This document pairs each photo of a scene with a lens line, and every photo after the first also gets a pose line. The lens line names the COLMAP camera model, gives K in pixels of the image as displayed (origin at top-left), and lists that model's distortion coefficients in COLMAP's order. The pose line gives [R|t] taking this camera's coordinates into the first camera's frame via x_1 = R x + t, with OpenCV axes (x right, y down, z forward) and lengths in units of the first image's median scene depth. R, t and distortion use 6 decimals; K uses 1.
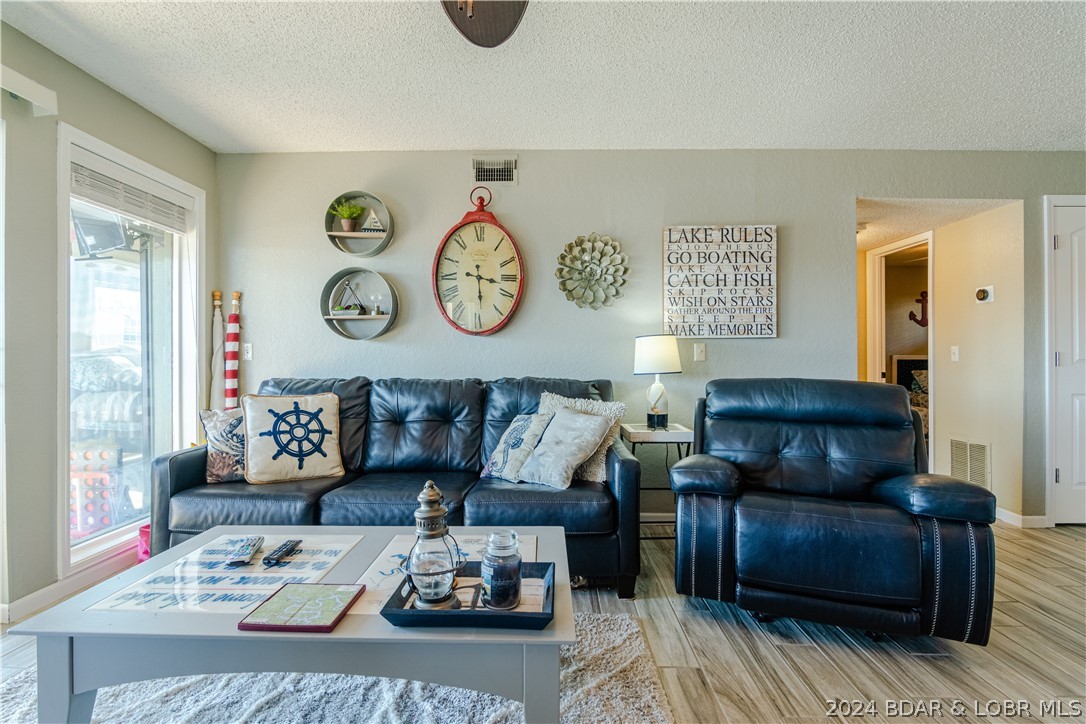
lens RADIAL K [[521.6, 0, 540.5], [0, 521.6, 360.3], [0, 0, 1]] dist [-0.012163, -0.001525]
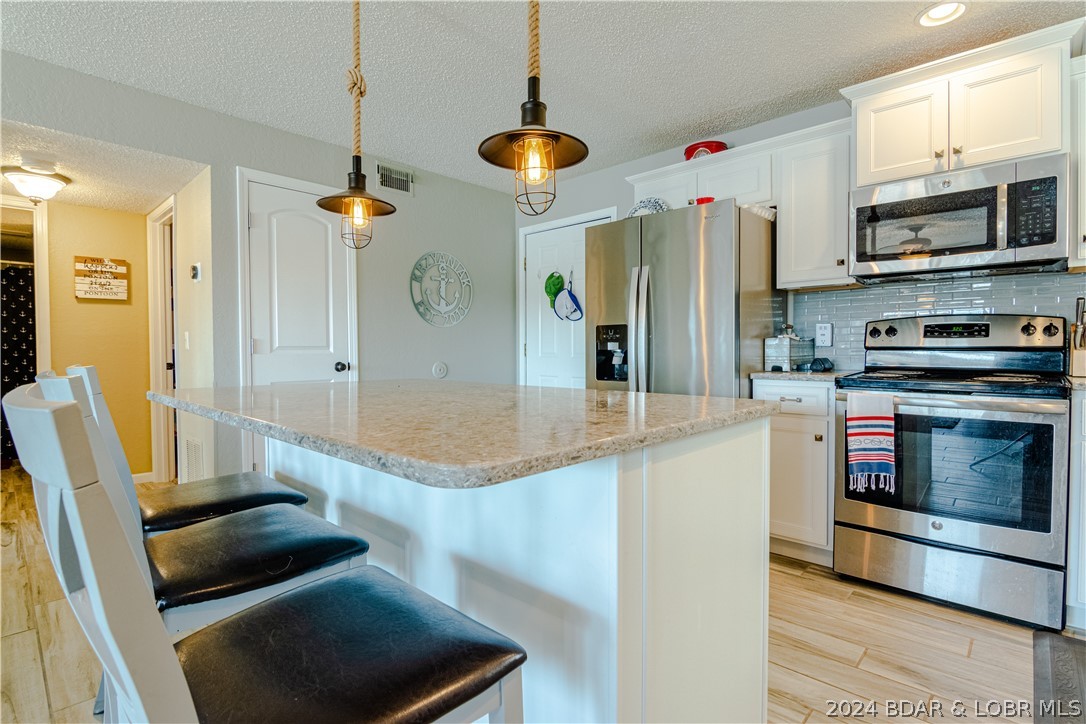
lens RADIAL K [[521.6, 0, 539.4], [0, 521.6, 359.6], [0, 0, 1]] dist [-0.012163, -0.001525]
pose [[0.672258, -0.016533, 0.740133, 0.660427], [0.001742, 0.999783, 0.020750, 0.002388], [-0.740315, -0.012660, 0.672141, -0.014889]]
